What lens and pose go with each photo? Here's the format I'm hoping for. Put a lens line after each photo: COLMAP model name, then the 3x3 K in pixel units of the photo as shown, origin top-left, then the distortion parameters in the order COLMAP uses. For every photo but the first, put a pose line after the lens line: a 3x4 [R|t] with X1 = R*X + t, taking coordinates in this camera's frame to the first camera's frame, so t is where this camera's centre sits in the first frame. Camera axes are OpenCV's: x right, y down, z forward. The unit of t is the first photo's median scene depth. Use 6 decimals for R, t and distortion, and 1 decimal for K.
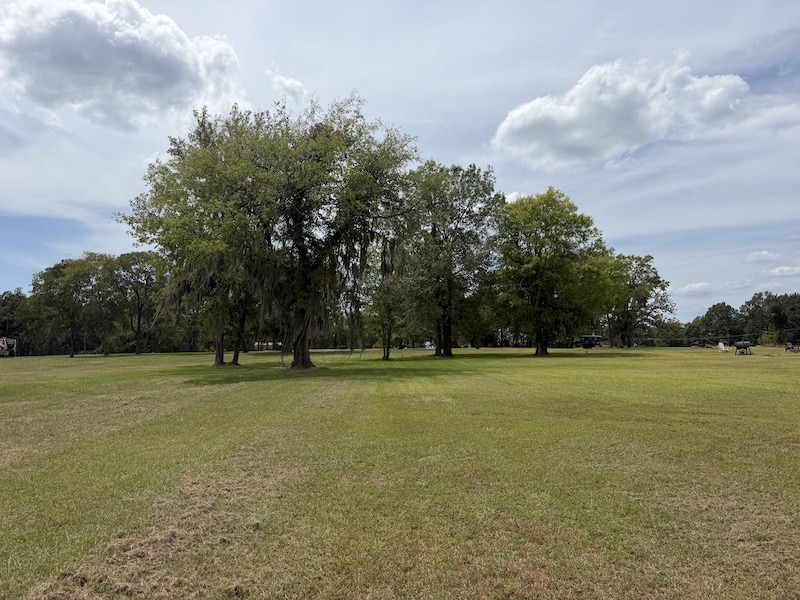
lens RADIAL K [[563.1, 0, 400.5], [0, 563.1, 292.5], [0, 0, 1]] dist [0.069694, -0.095513]
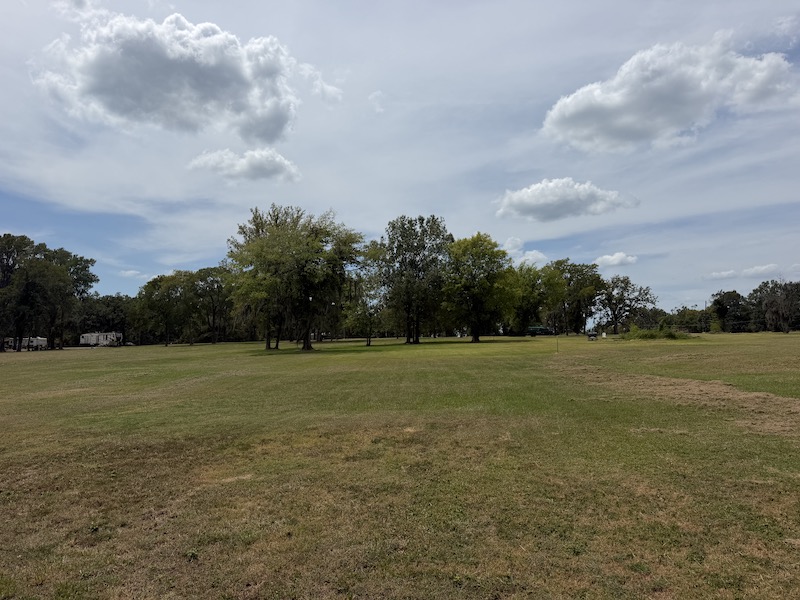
lens RADIAL K [[563.1, 0, 401.6], [0, 563.1, 303.2], [0, 0, 1]] dist [0.069694, -0.095513]
pose [[0.996054, -0.014458, -0.087565, 0.173549], [0.017996, 0.999047, 0.039759, -0.054188], [0.086907, -0.041178, 0.995365, -0.494579]]
